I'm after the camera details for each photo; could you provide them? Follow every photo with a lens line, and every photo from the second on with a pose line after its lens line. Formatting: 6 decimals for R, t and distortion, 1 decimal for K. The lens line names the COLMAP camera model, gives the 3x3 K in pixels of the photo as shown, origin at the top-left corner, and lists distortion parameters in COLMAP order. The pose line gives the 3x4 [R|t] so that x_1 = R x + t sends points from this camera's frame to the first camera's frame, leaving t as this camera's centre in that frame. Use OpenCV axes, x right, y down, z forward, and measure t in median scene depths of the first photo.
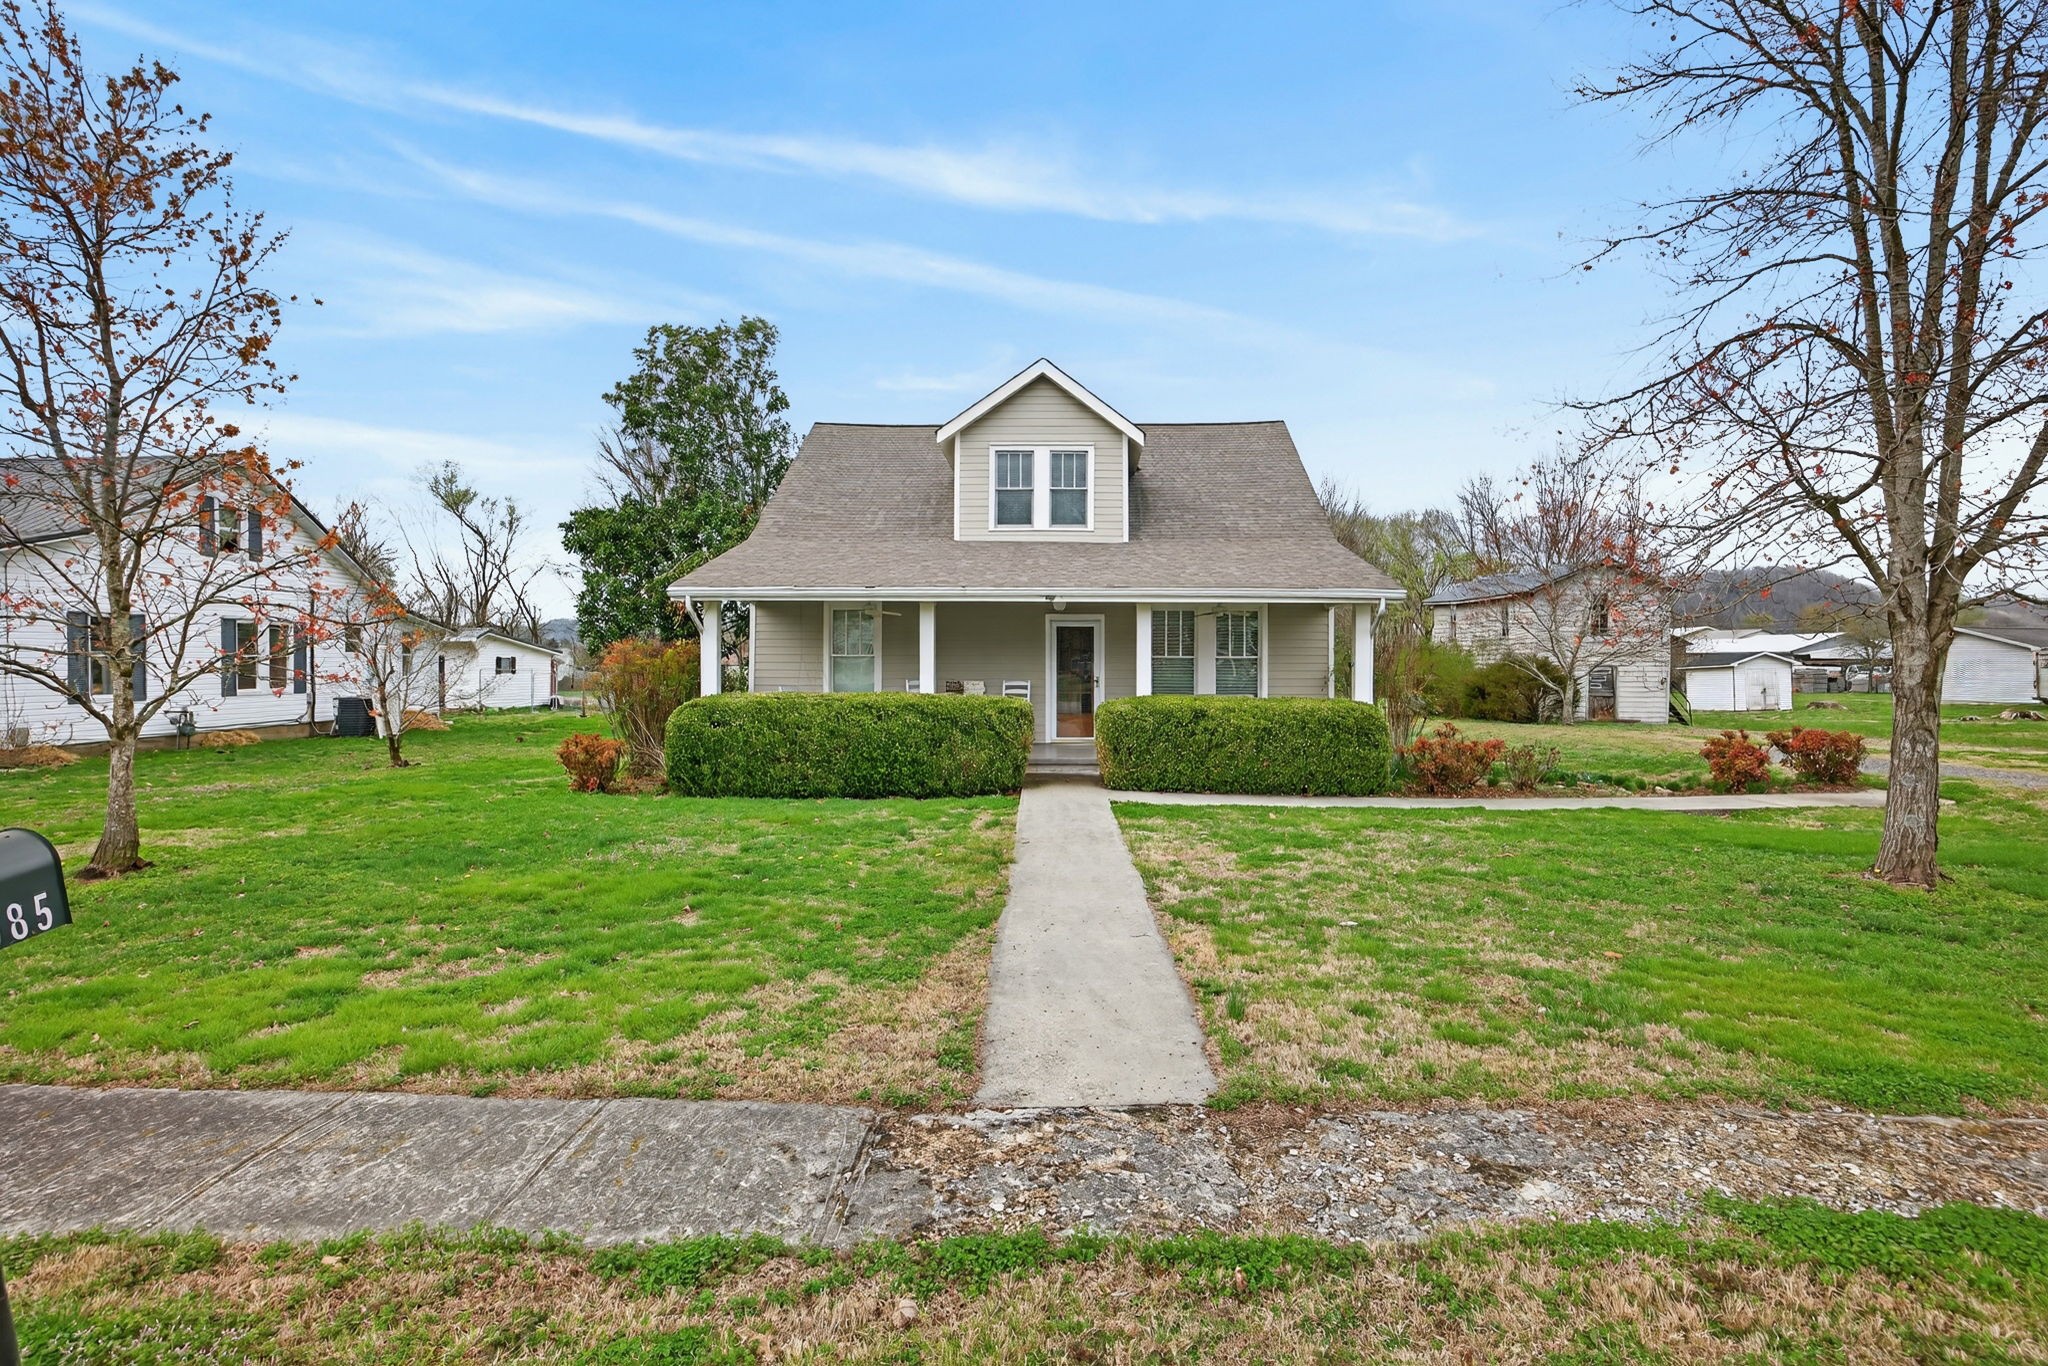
lens RADIAL K [[892.3, 0, 1031.8], [0, 892.3, 672.8], [0, 0, 1]] dist [-0.001857, 0.000151]
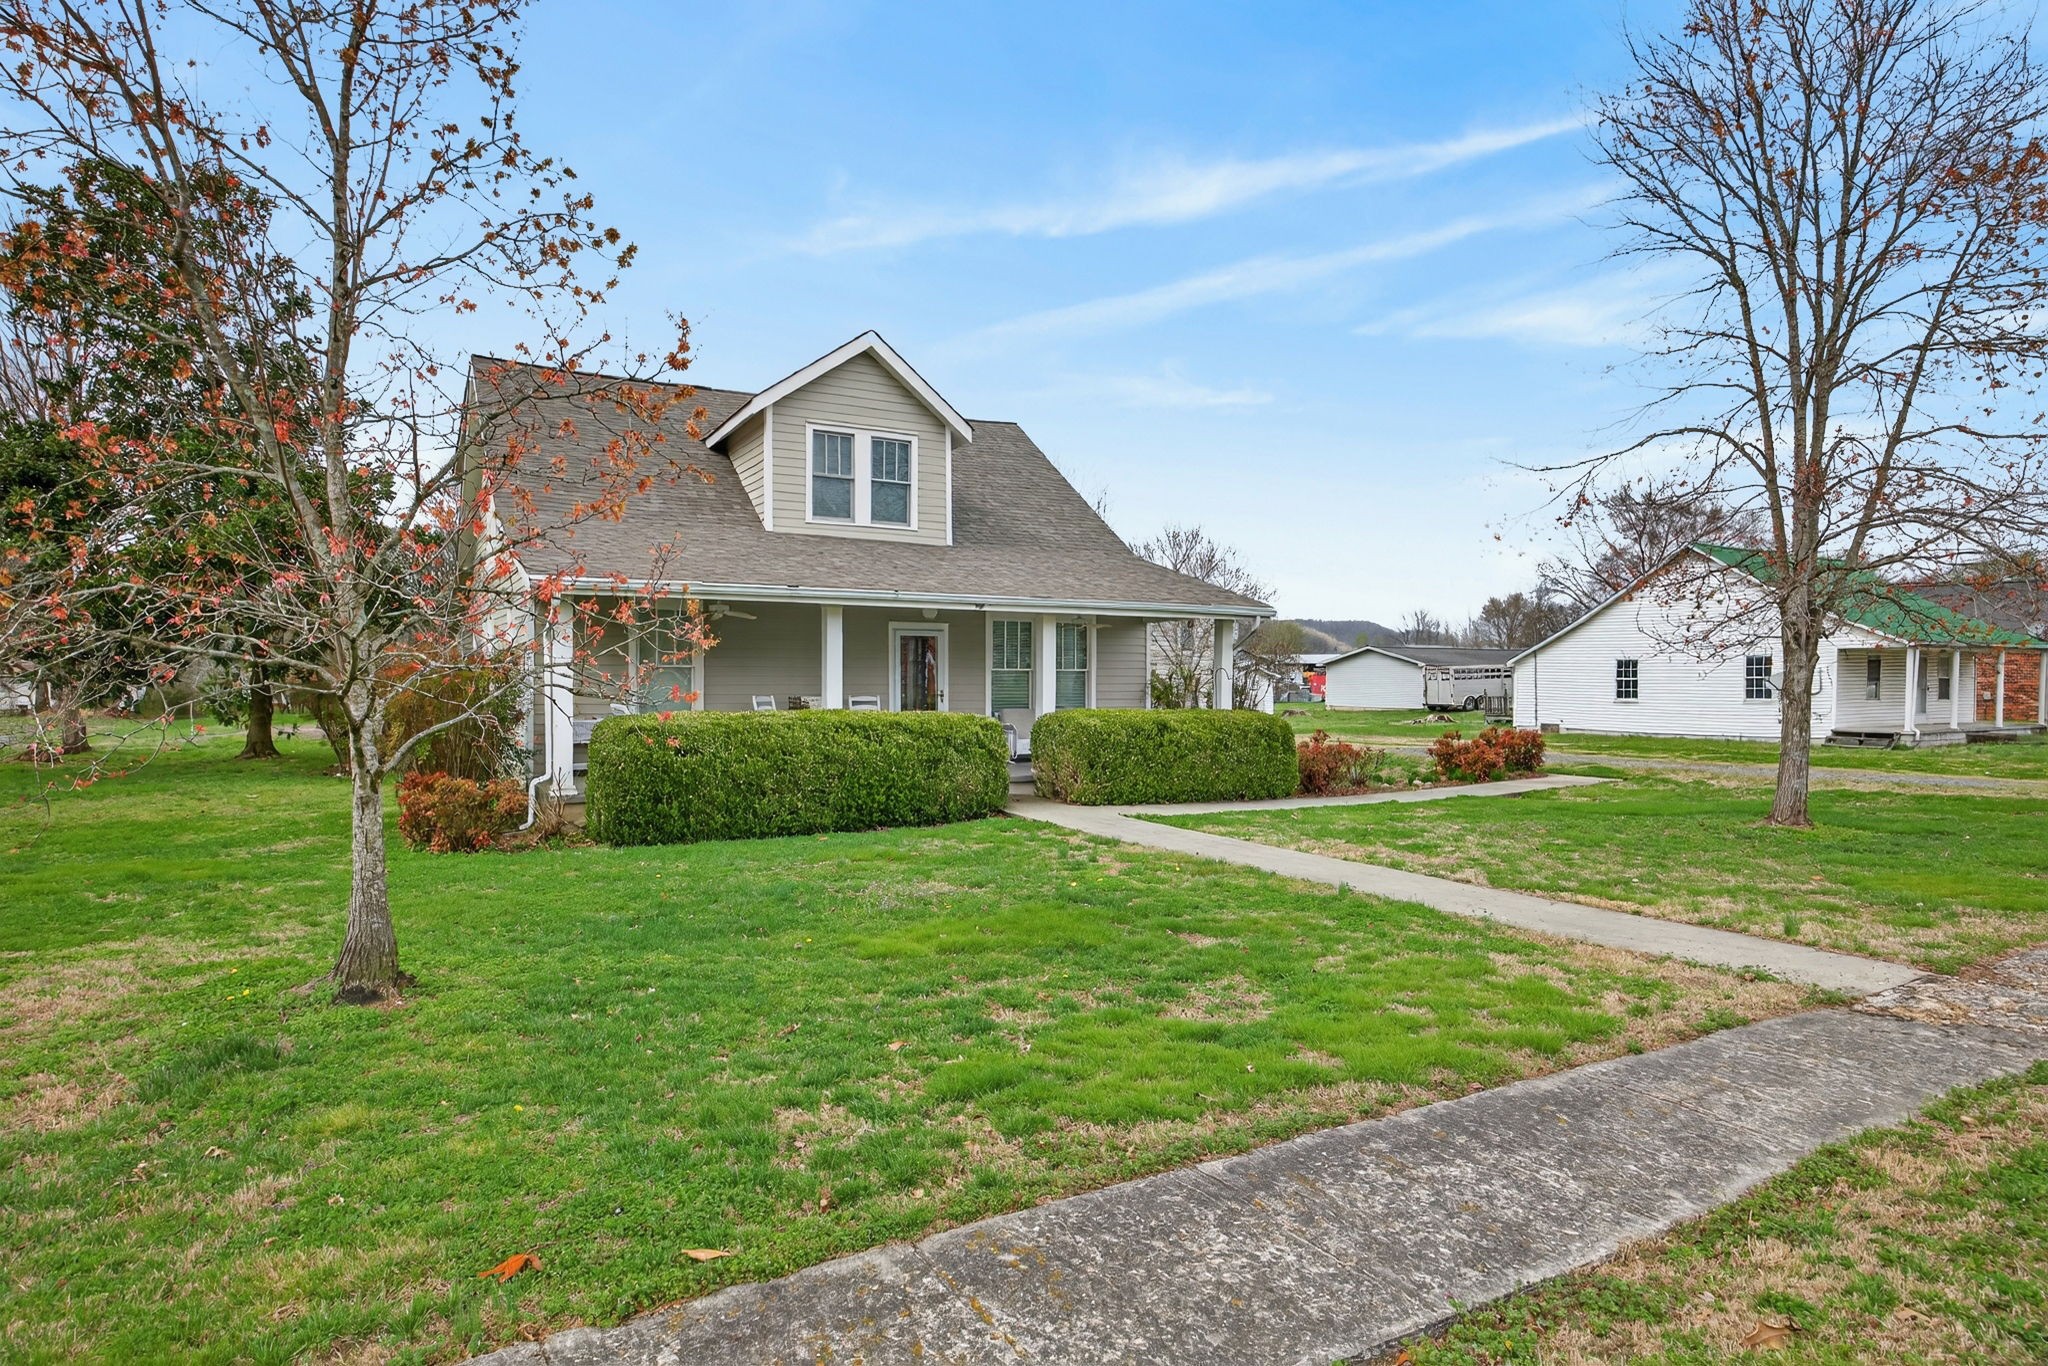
lens RADIAL K [[1006.3, 0, 1024.1], [0, 1006.3, 711.4], [0, 0, 1]] dist [-0.001218, -0.000541]
pose [[0.884904, -0.014355, 0.465553, -0.327258], [0.002798, 0.999671, 0.025507, -0.000462], [-0.465766, -0.021269, 0.884652, 0.038714]]
